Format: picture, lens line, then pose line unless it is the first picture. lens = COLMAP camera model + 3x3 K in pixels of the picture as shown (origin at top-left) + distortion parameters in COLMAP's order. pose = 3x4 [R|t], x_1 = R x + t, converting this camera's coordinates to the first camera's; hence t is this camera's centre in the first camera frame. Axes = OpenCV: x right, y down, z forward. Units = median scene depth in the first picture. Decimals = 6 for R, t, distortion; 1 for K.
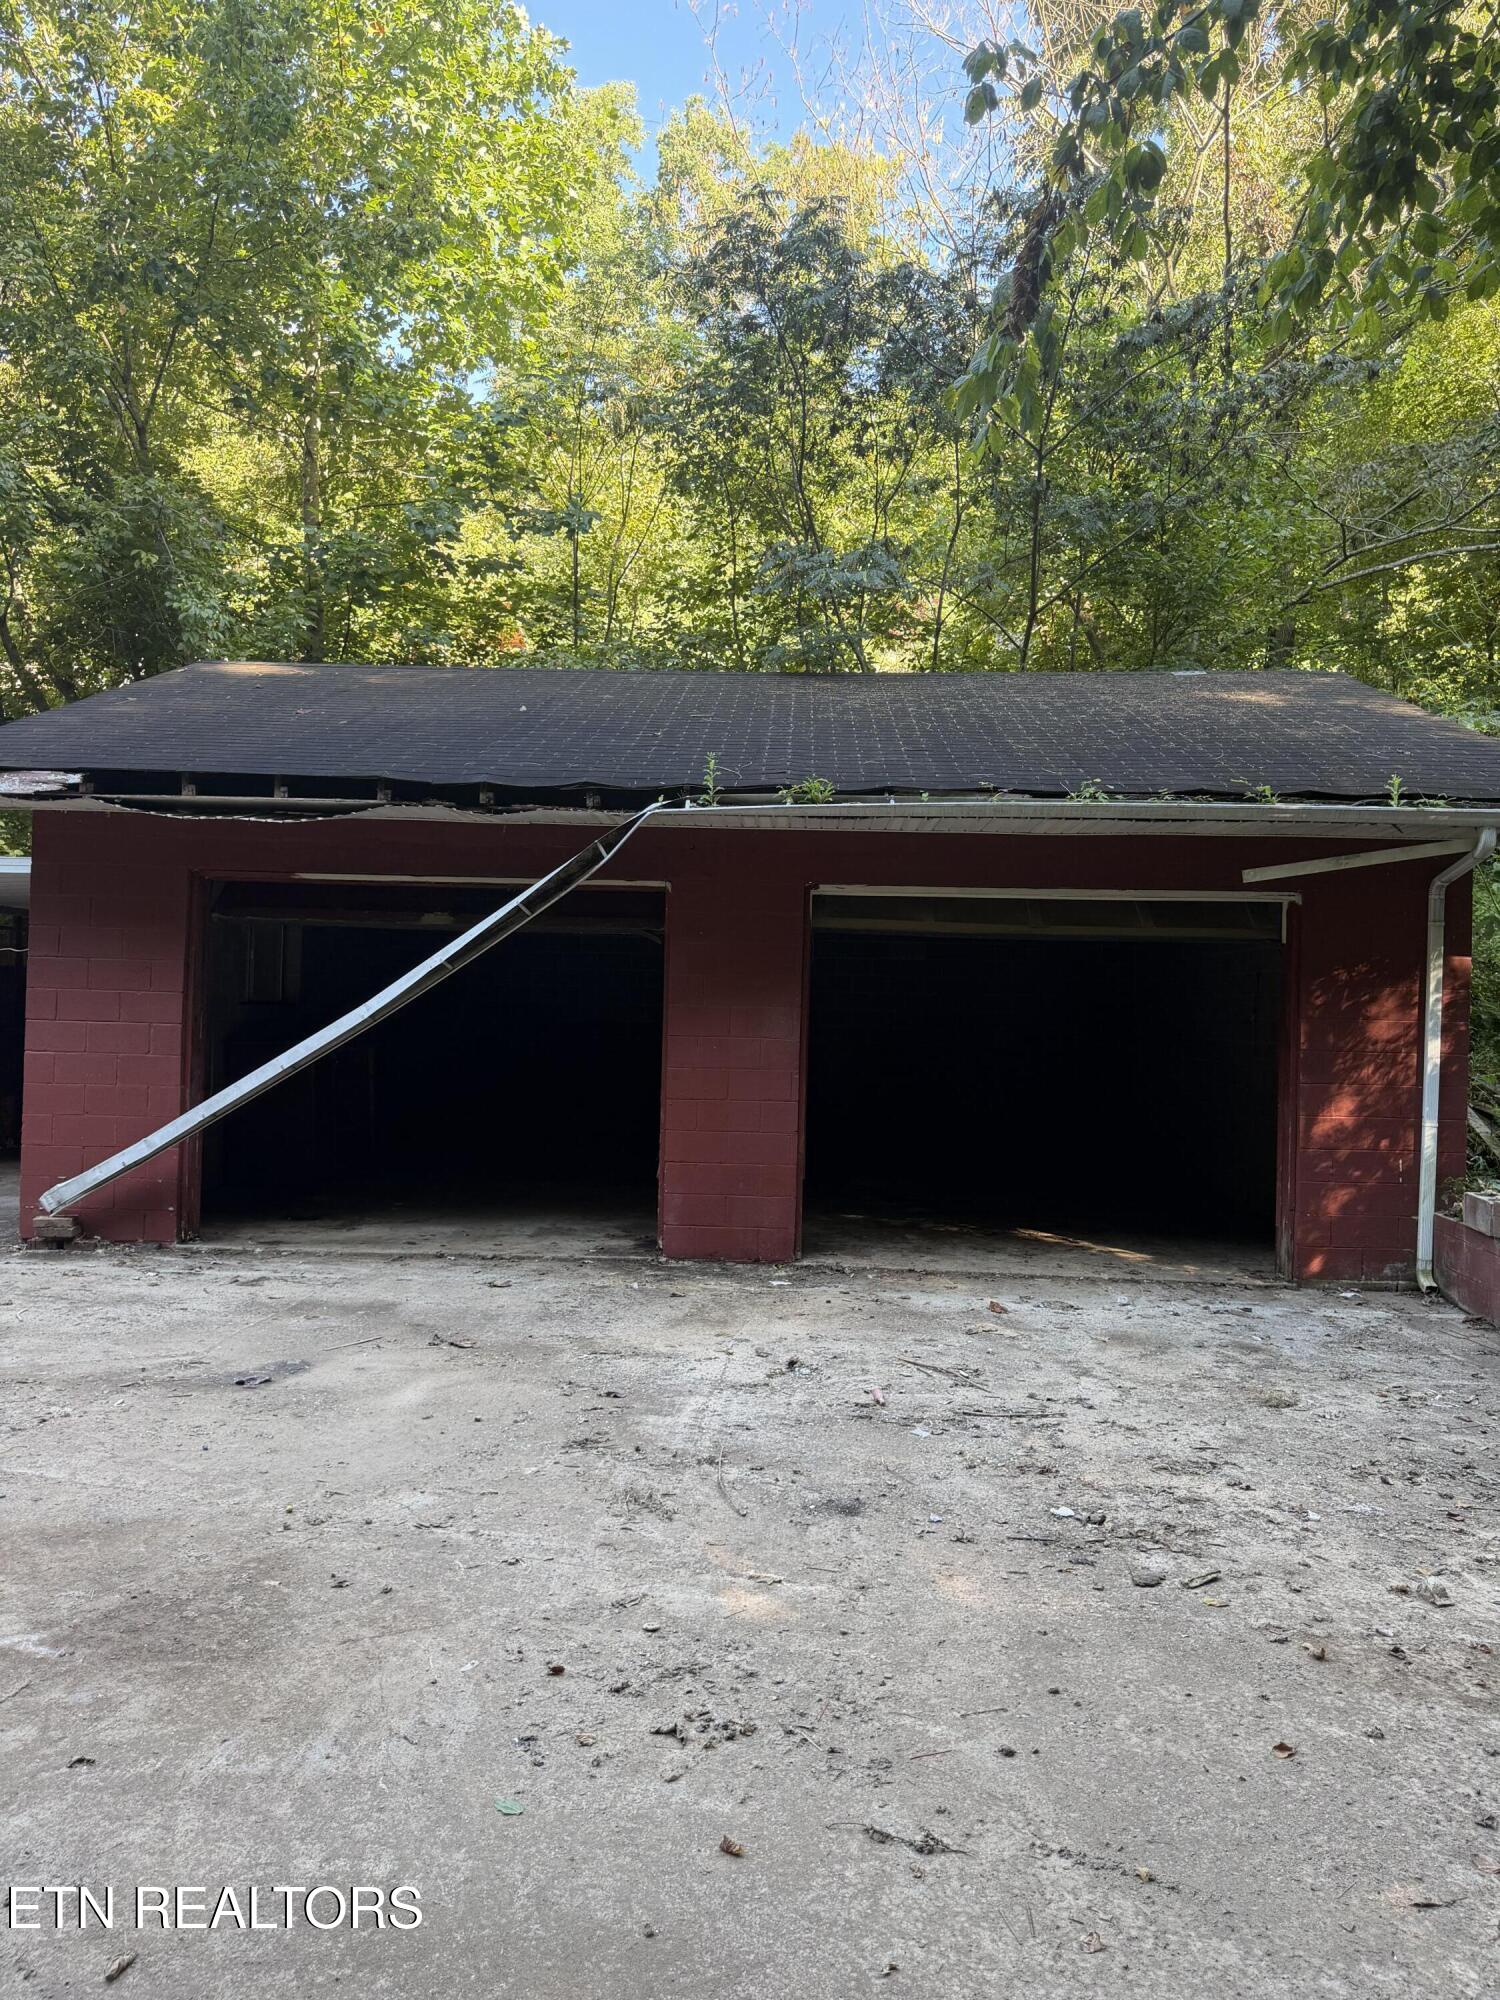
lens RADIAL K [[1391.2, 0, 750.0], [0, 1391.2, 1000.0], [0, 0, 1]] dist [0.006044, -0.018923]
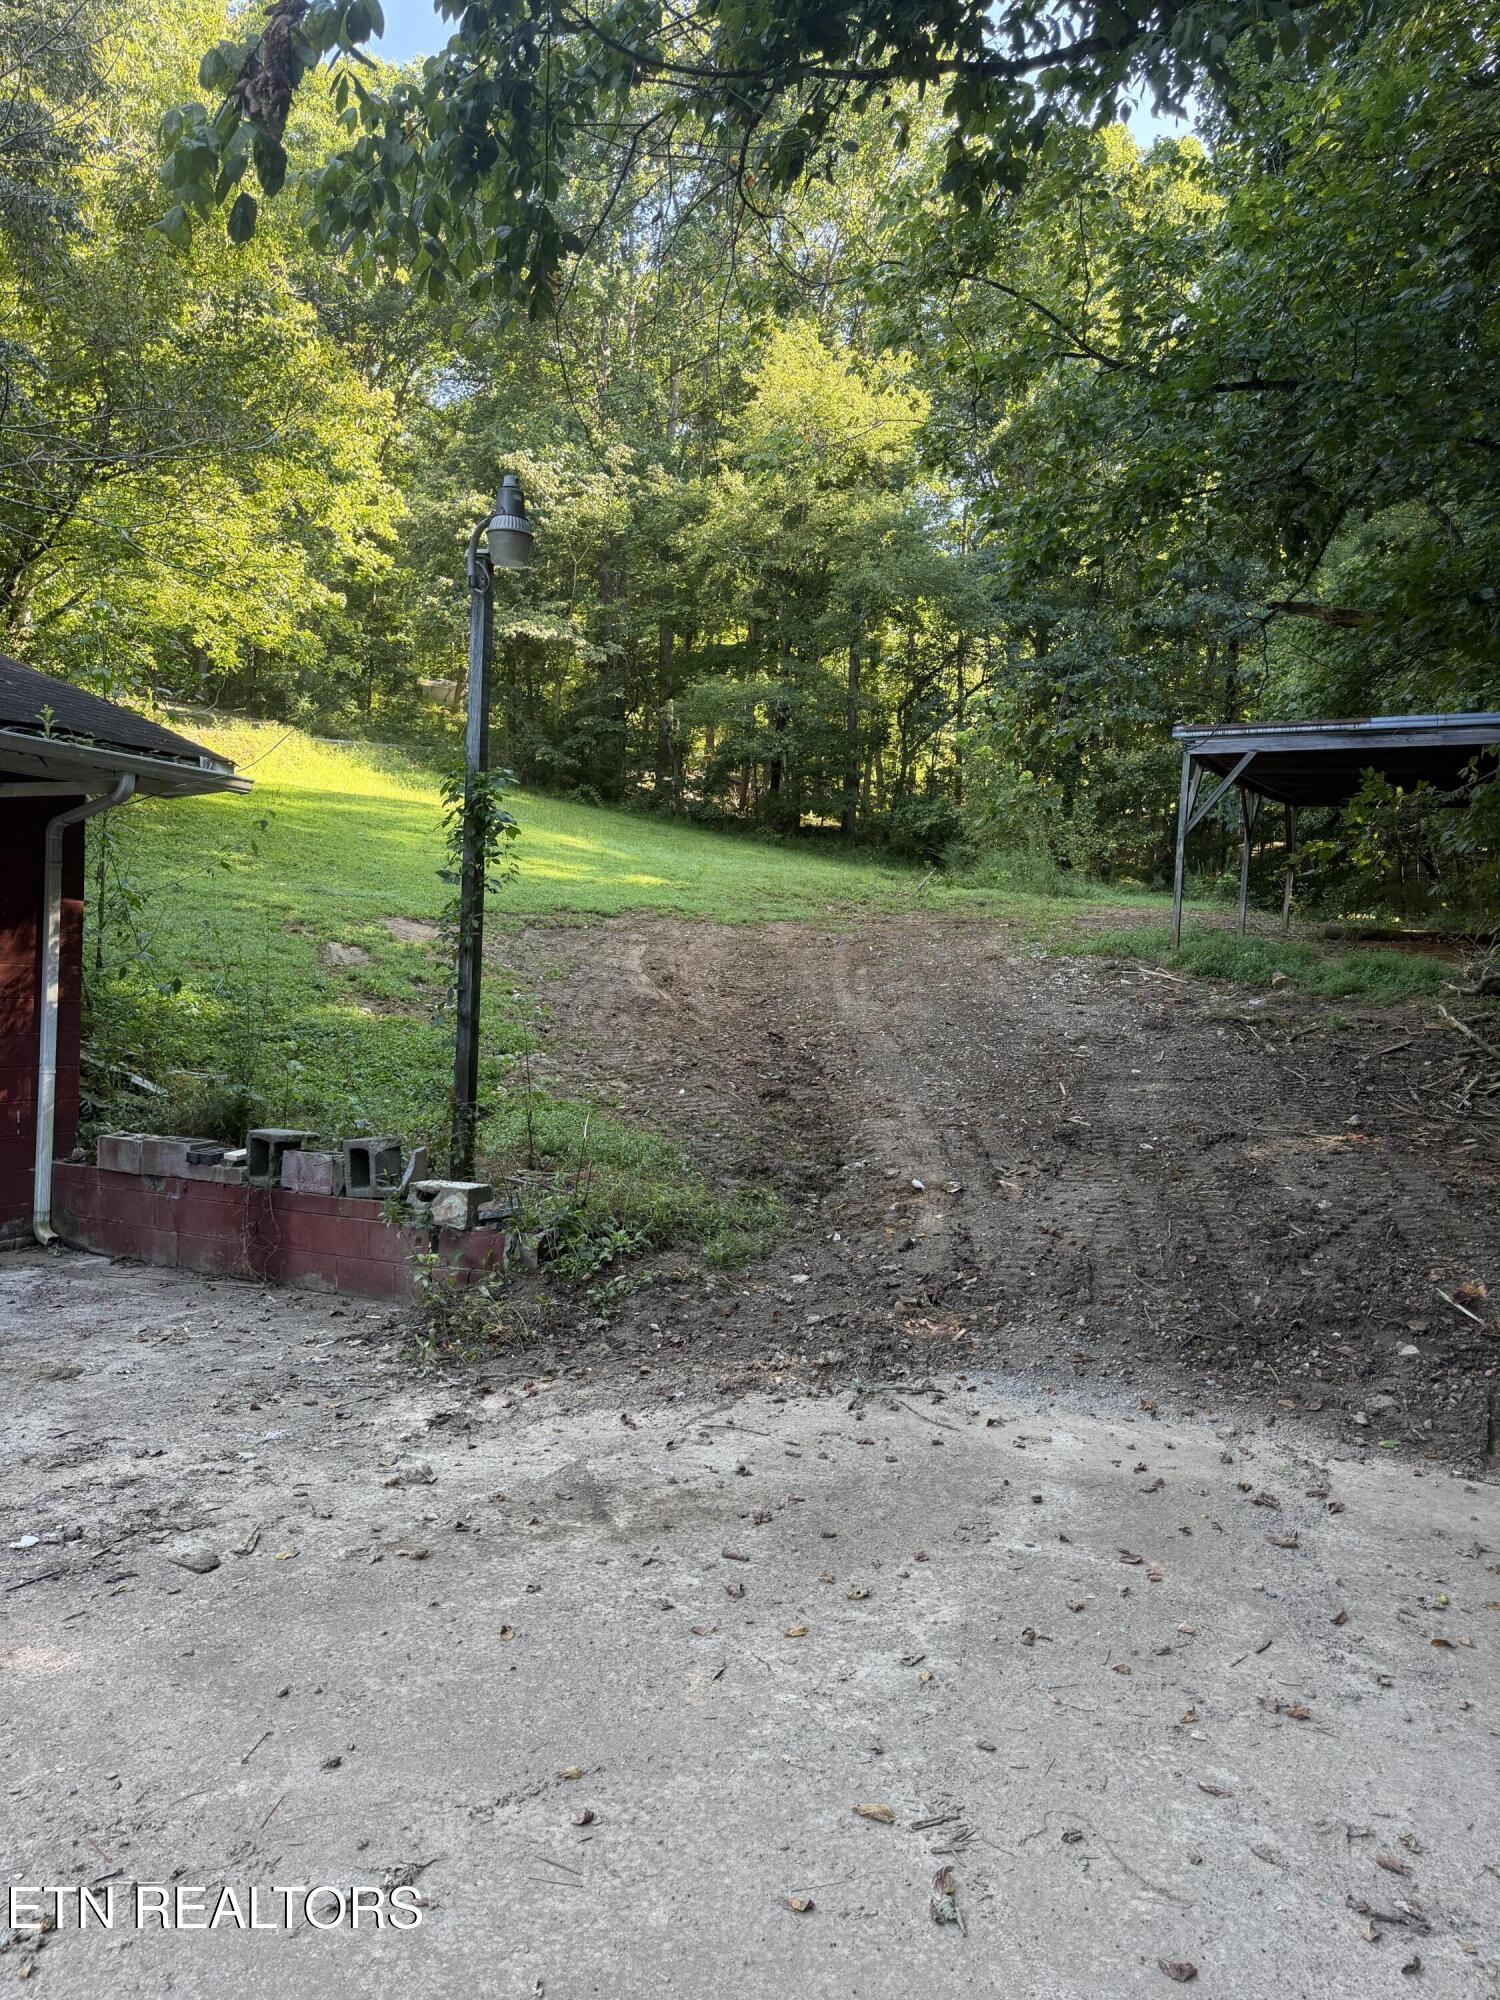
lens RADIAL K [[1391.2, 0, 750.0], [0, 1391.2, 1000.0], [0, 0, 1]] dist [0.006044, -0.018923]
pose [[0.439104, -0.018099, 0.898254, -0.310184], [-0.008284, 0.999673, 0.024192, 0.021431], [-0.898398, -0.018063, 0.438811, 0.247120]]
